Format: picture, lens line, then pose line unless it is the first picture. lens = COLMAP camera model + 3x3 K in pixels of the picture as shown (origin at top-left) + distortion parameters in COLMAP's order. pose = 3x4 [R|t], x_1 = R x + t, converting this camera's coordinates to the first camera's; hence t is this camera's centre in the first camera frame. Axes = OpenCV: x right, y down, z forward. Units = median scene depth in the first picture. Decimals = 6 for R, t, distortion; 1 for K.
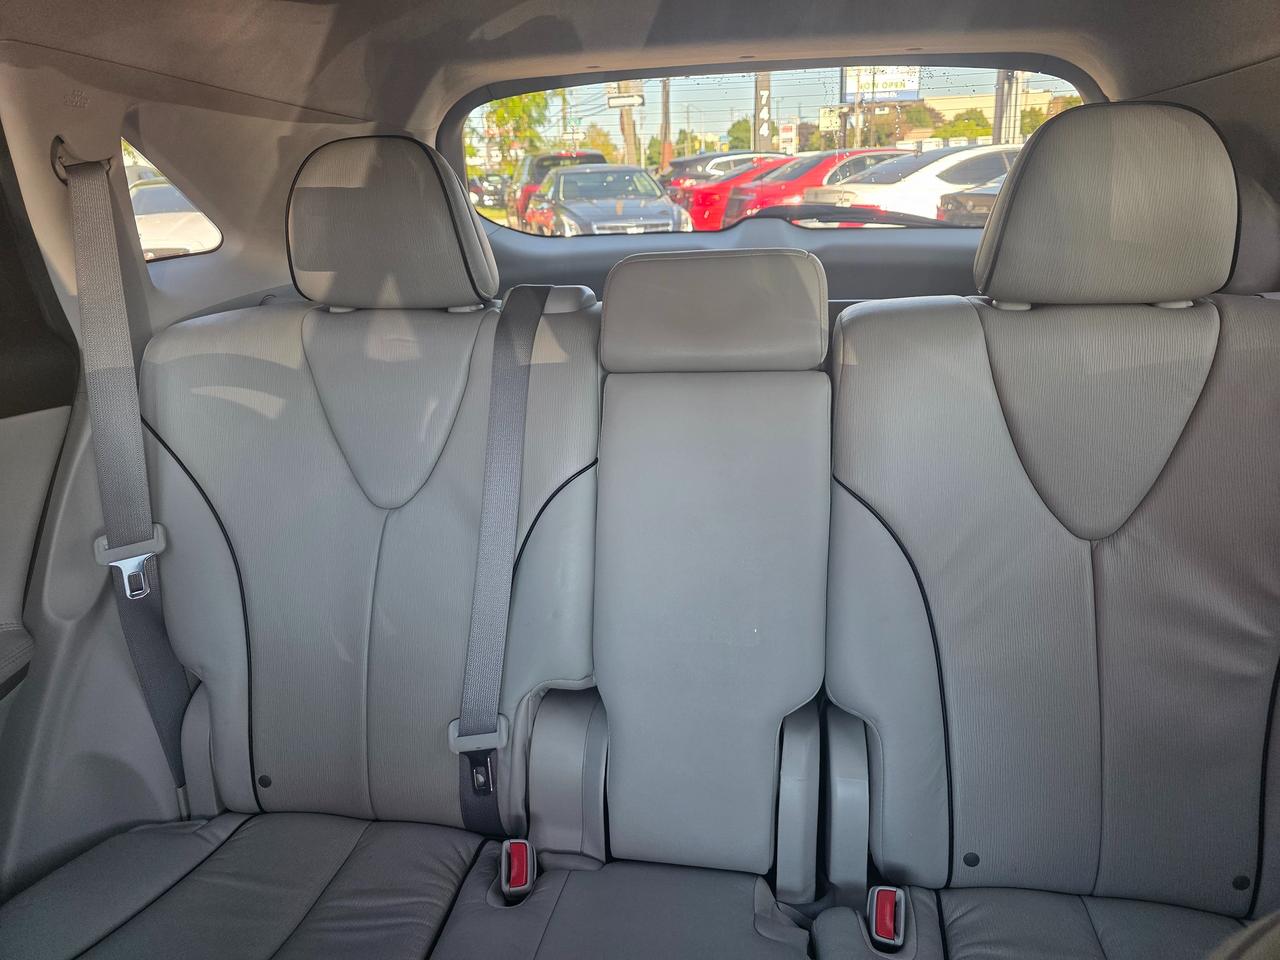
lens RADIAL K [[879.3, 0, 640.0], [0, 879.3, 480.0], [0, 0, 1]] dist [0.050118, -0.053339]
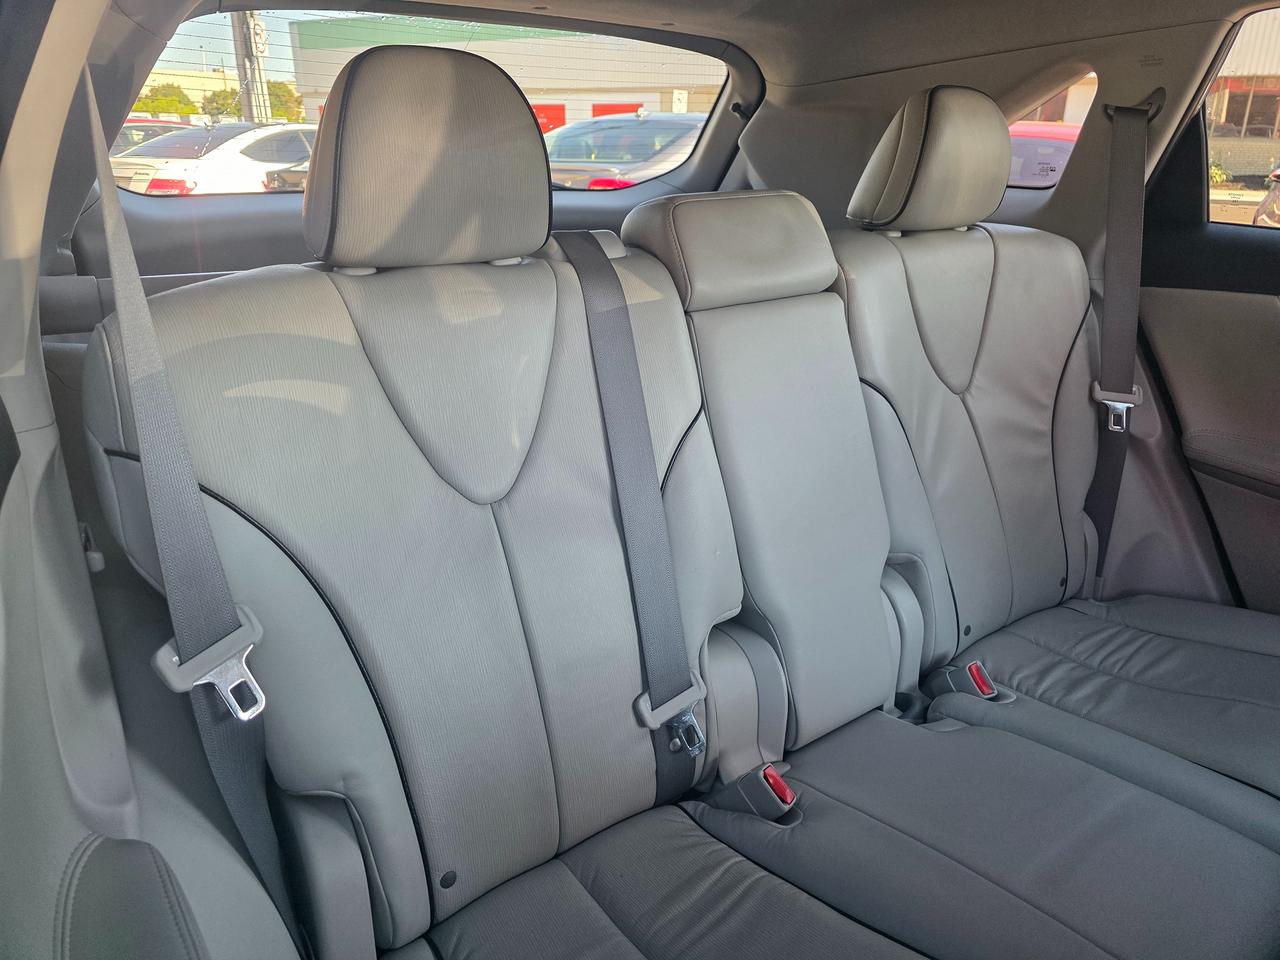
lens RADIAL K [[879.3, 0, 640.0], [0, 879.3, 480.0], [0, 0, 1]] dist [0.050118, -0.053339]
pose [[0.687315, -0.220665, 0.692029, -0.778087], [0.209478, 0.972475, 0.102038, -0.045286], [-0.695497, 0.074833, 0.714621, 0.306411]]
